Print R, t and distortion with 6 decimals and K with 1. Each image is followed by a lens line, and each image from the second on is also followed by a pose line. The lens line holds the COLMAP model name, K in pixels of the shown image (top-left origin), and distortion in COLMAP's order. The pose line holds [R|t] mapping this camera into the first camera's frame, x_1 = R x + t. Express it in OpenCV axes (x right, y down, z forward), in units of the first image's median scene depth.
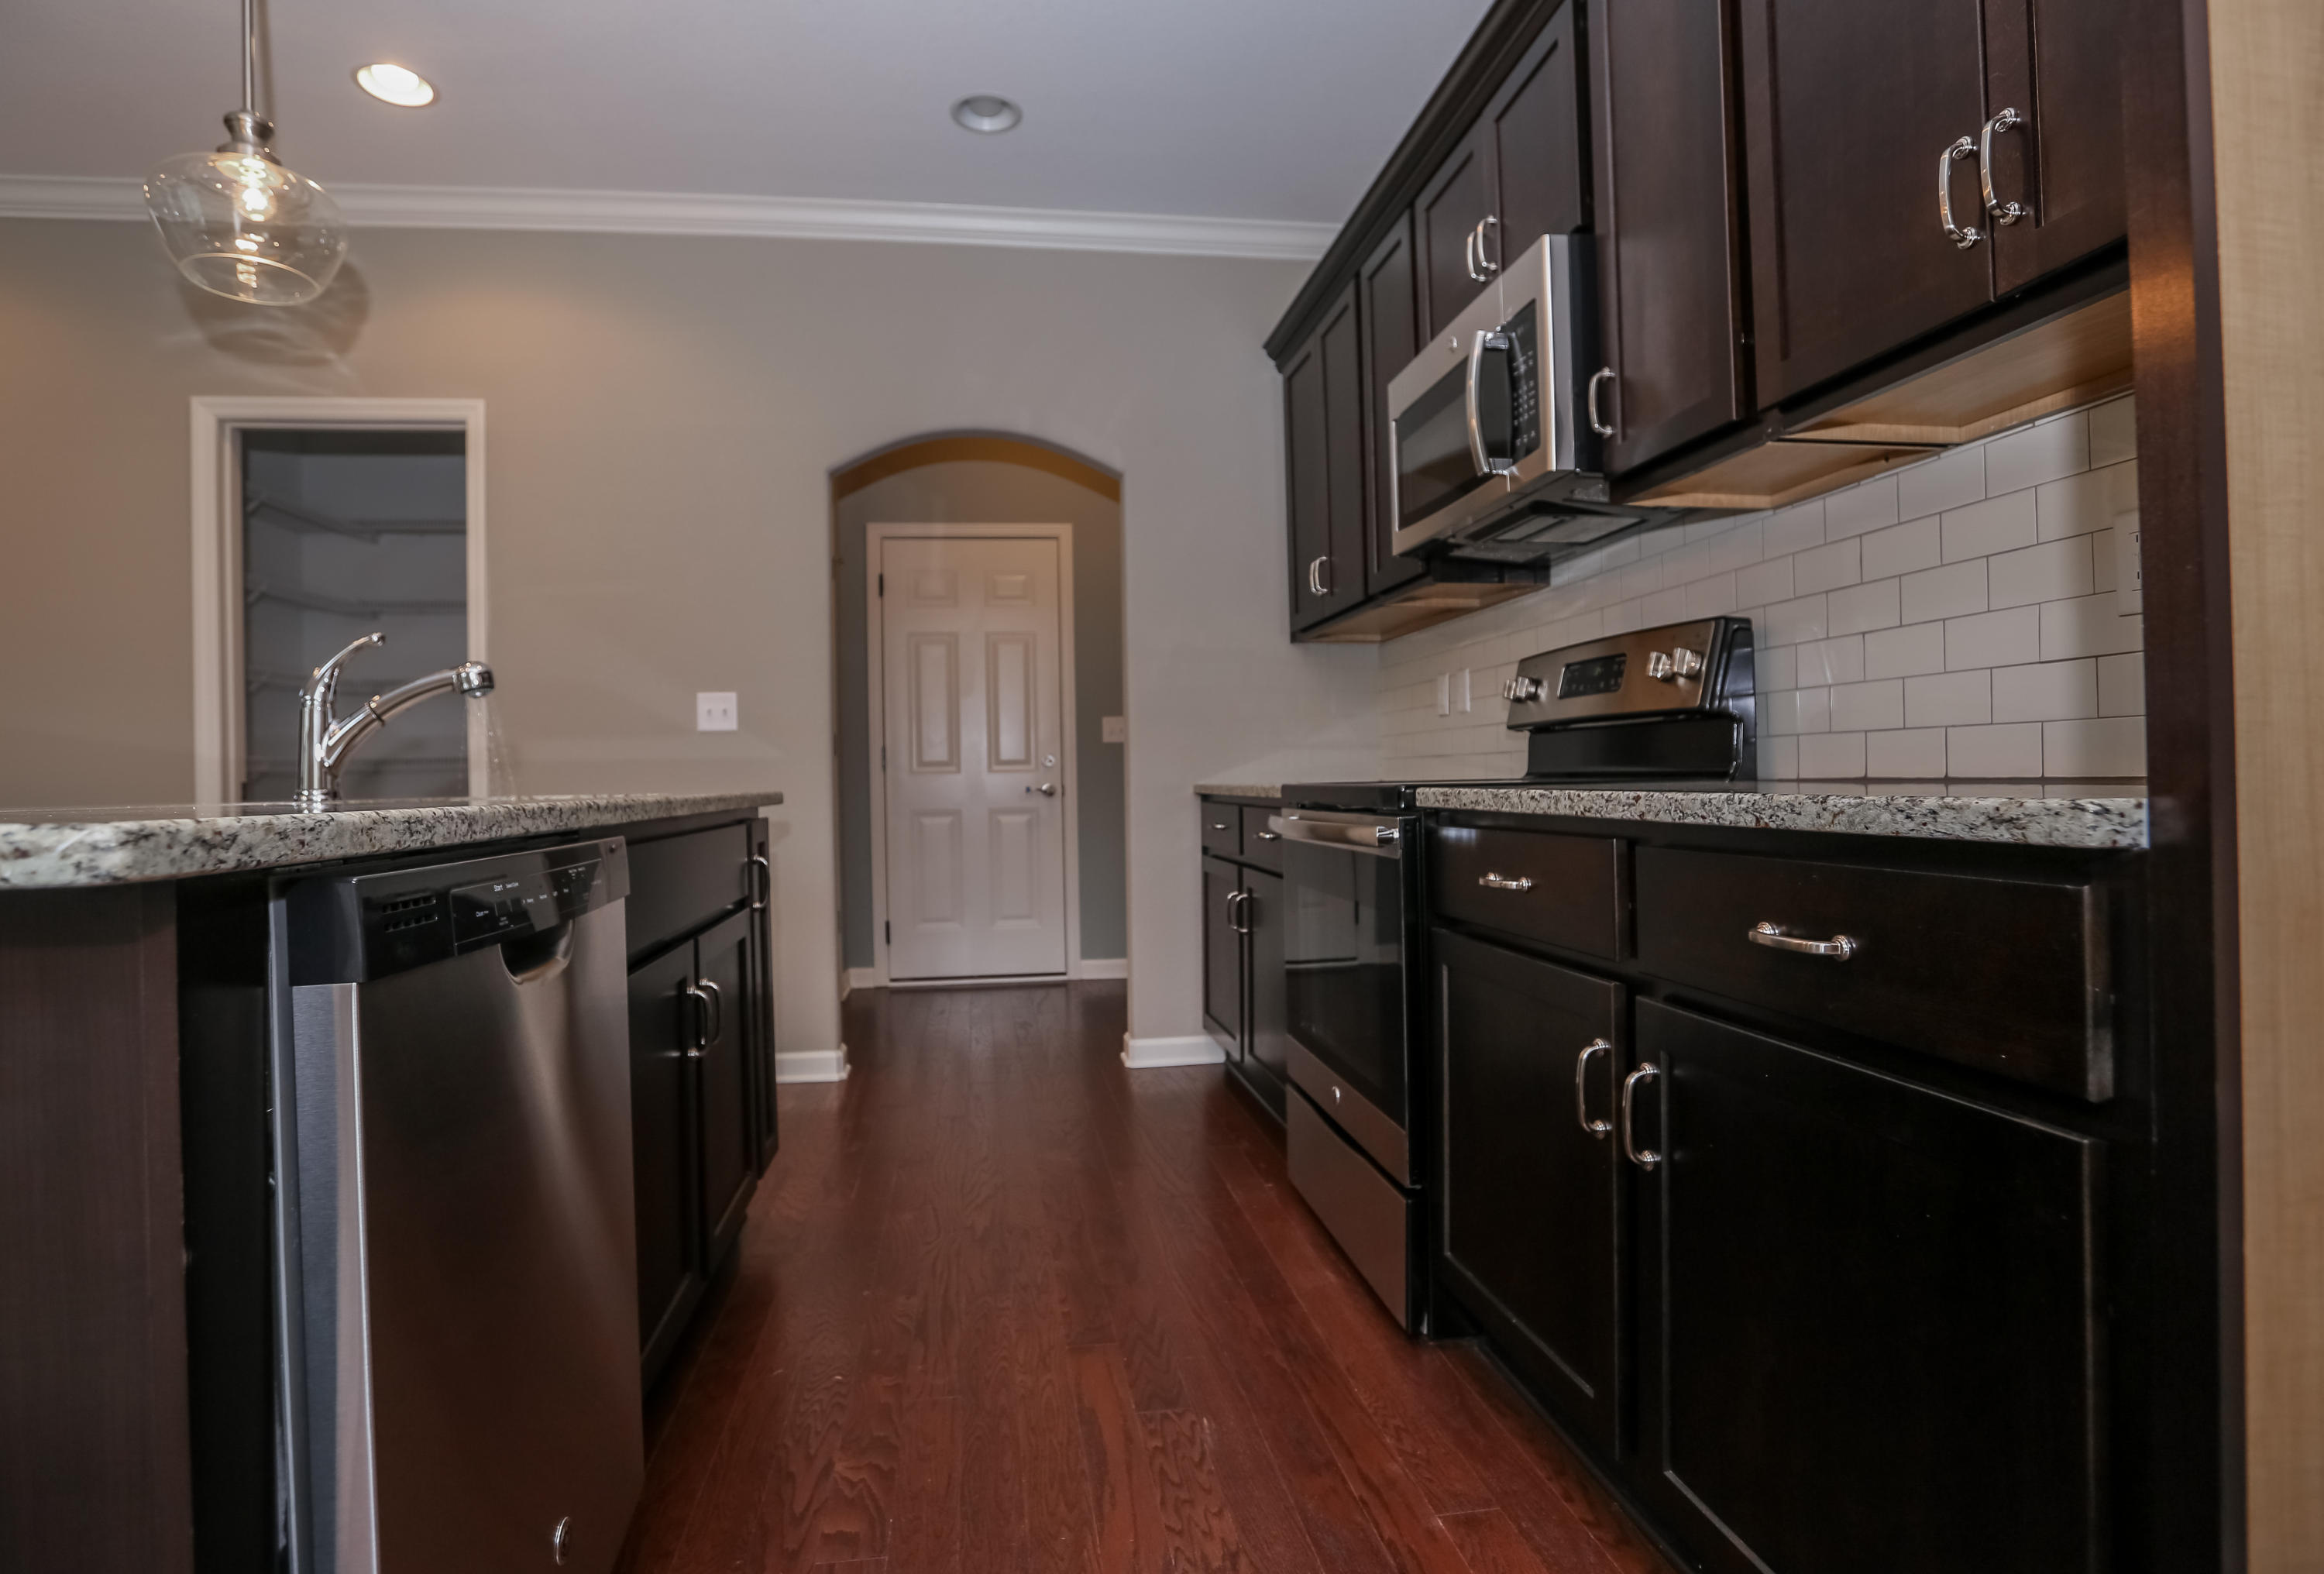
lens RADIAL K [[1145.8, 0, 1153.1], [0, 1145.8, 773.6], [0, 0, 1]] dist [-0.053337, 0.022607]
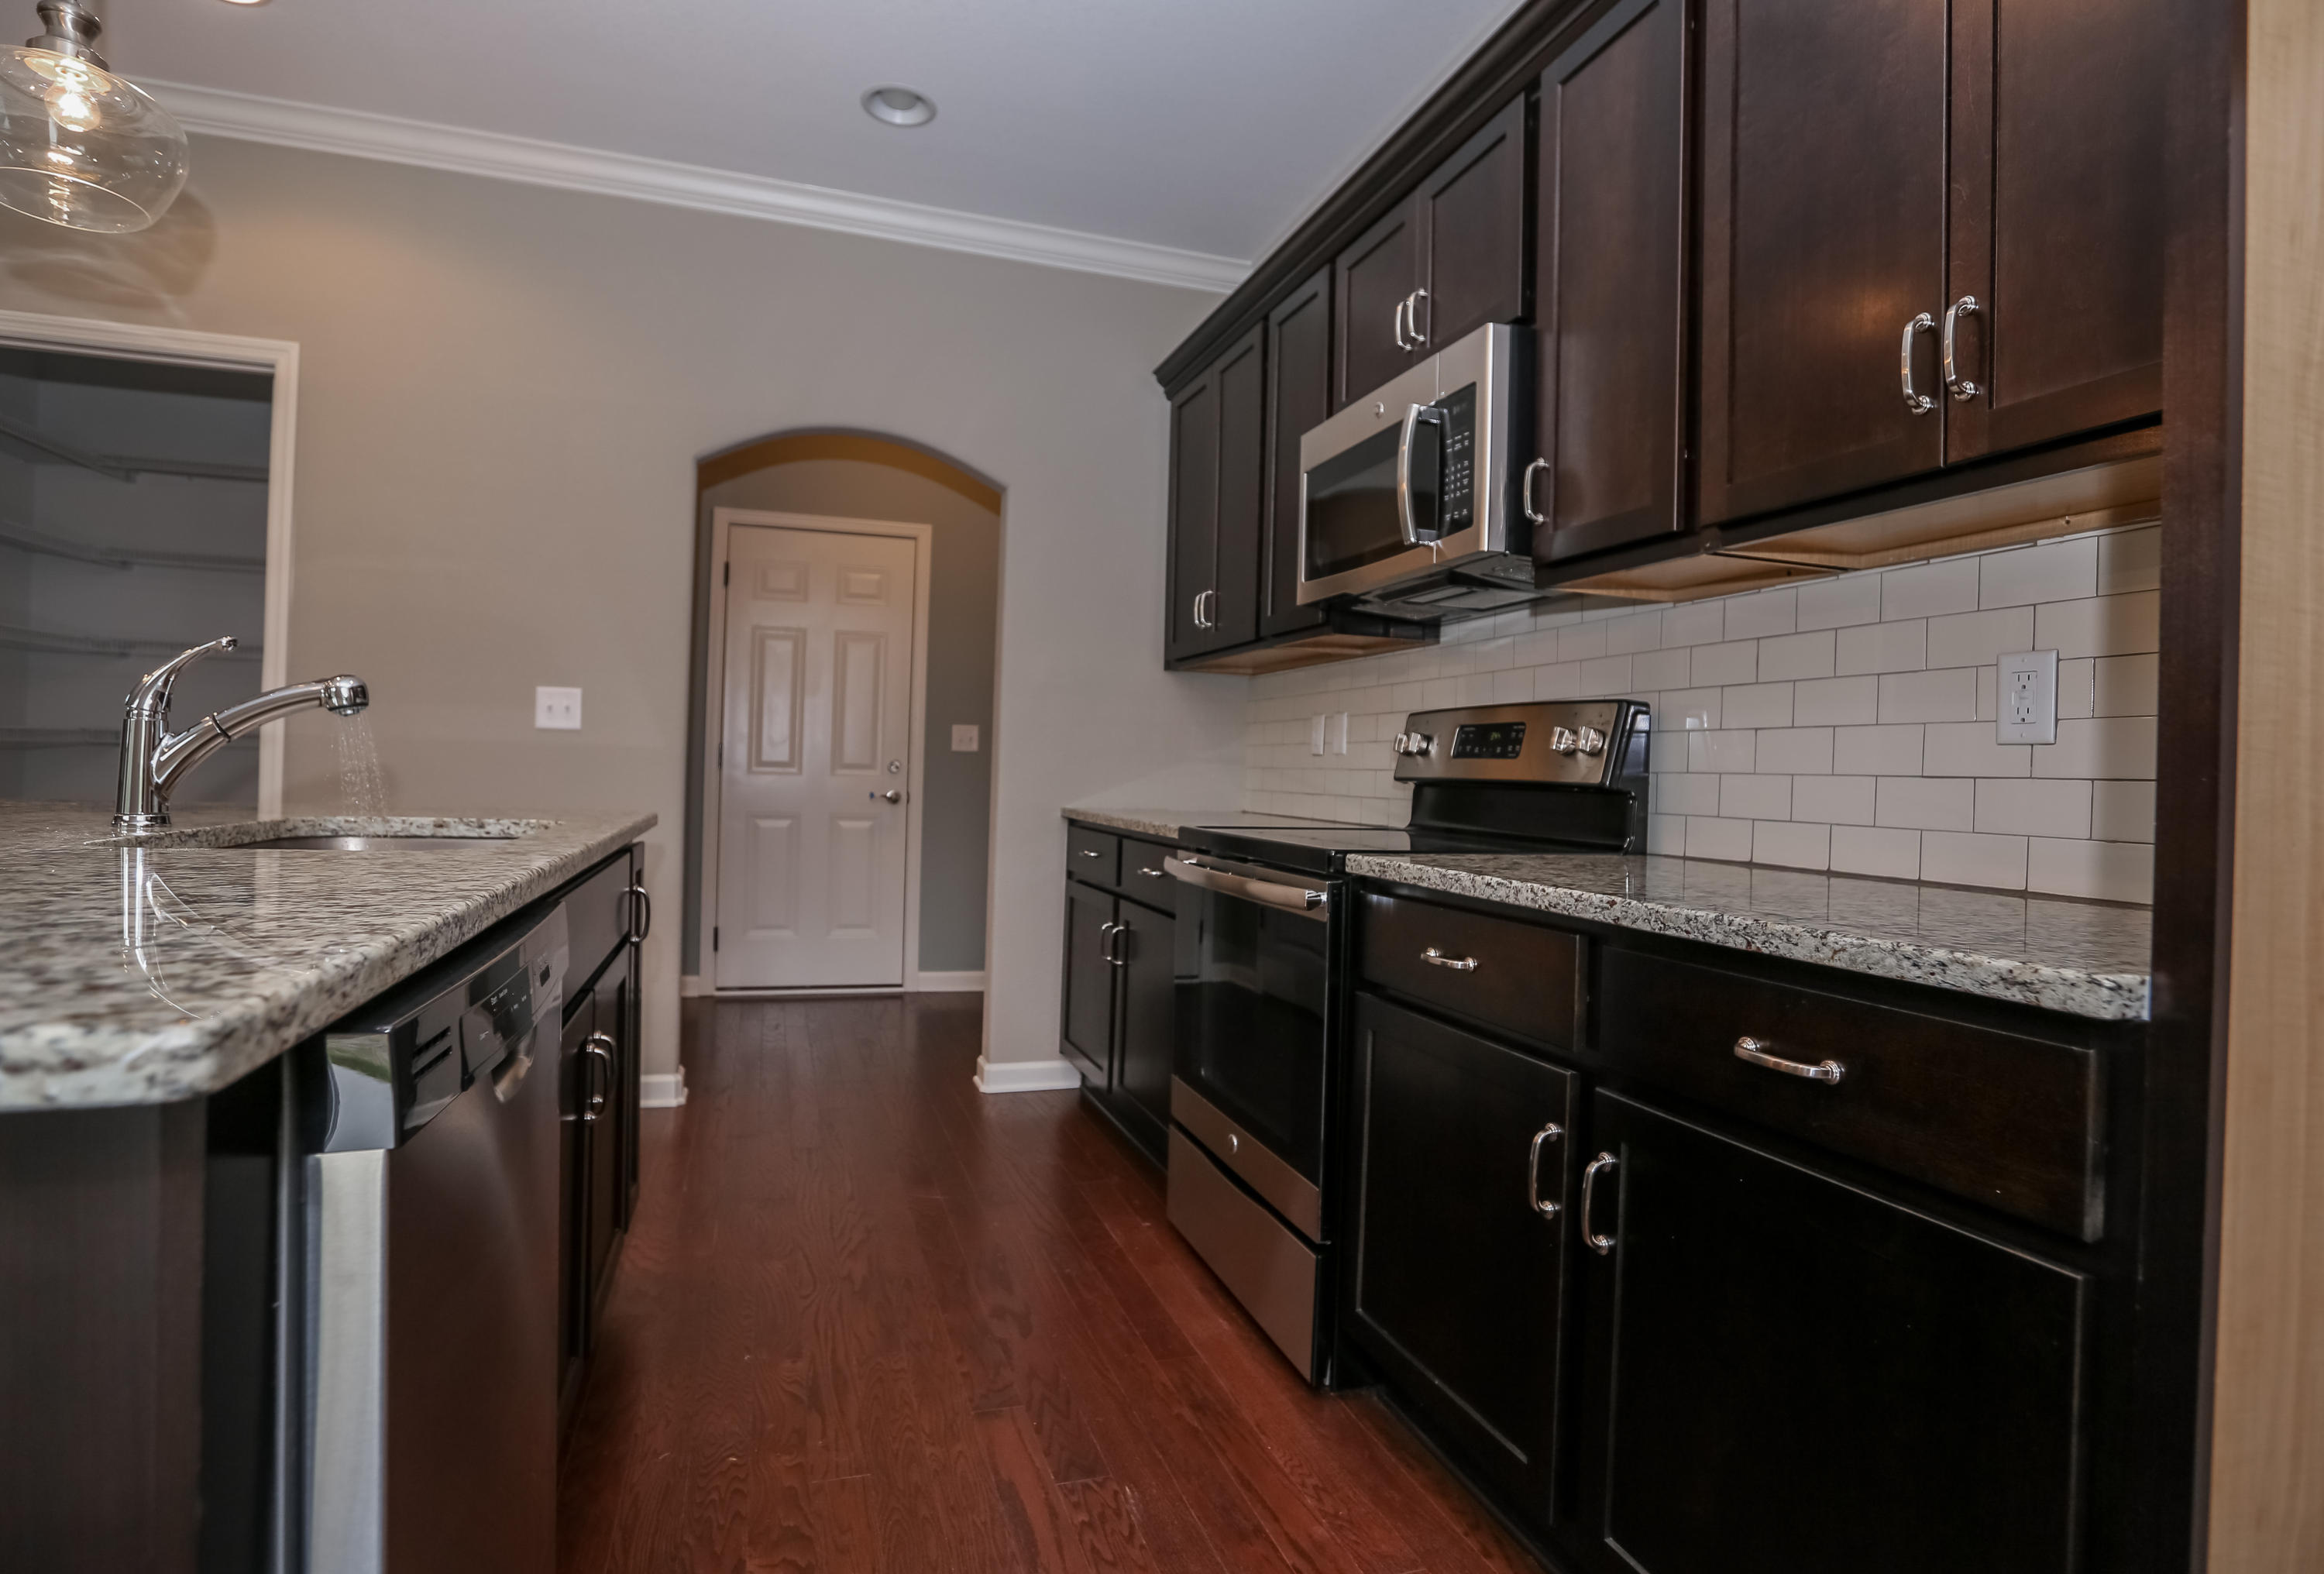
lens RADIAL K [[1145.8, 0, 1153.1], [0, 1145.8, 773.6], [0, 0, 1]] dist [-0.053337, 0.022607]
pose [[0.984268, 0.049552, 0.169589, -0.118034], [-0.050542, 0.998721, 0.001517, -0.052268], [-0.169297, -0.010065, 0.985514, 0.024691]]
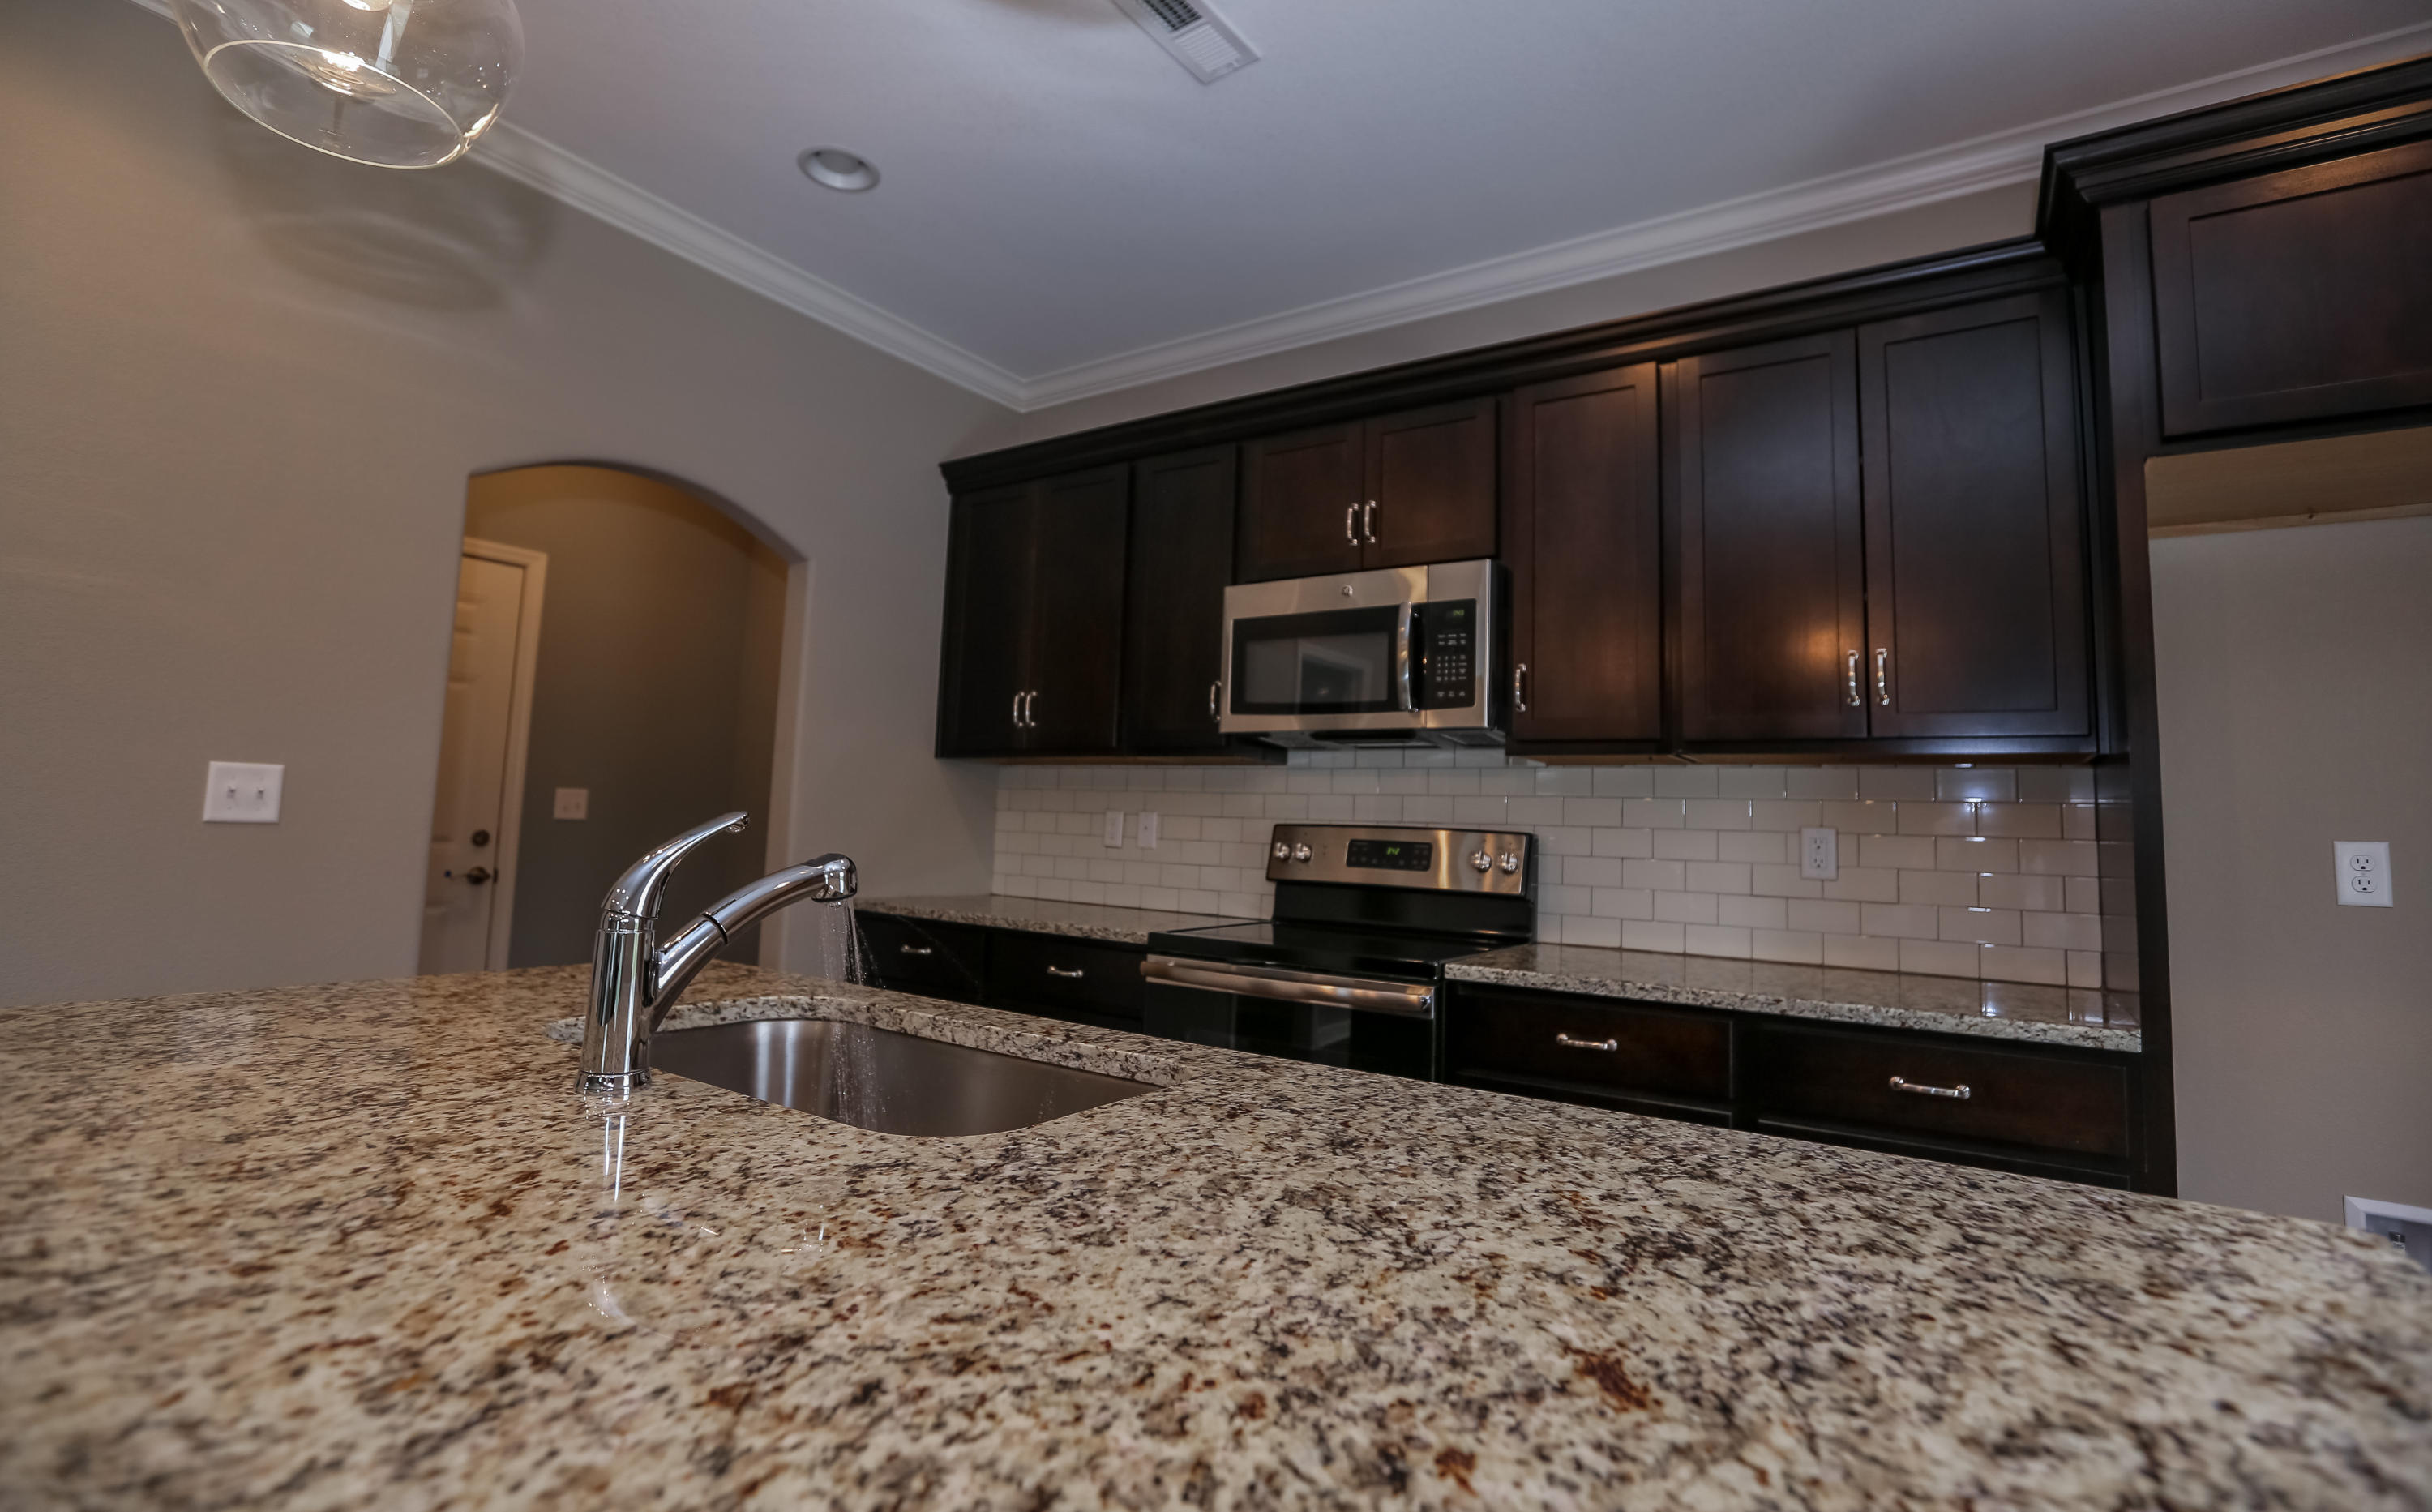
lens RADIAL K [[1106.4, 0, 1216.0], [0, 1106.4, 756.0], [0, 0, 1]] dist [-0.025036, 0.000291]
pose [[0.673275, 0.095211, 0.733237, -0.908539], [-0.054381, 0.995365, -0.079315, -0.110058], [-0.737390, 0.013527, 0.675332, 0.343638]]
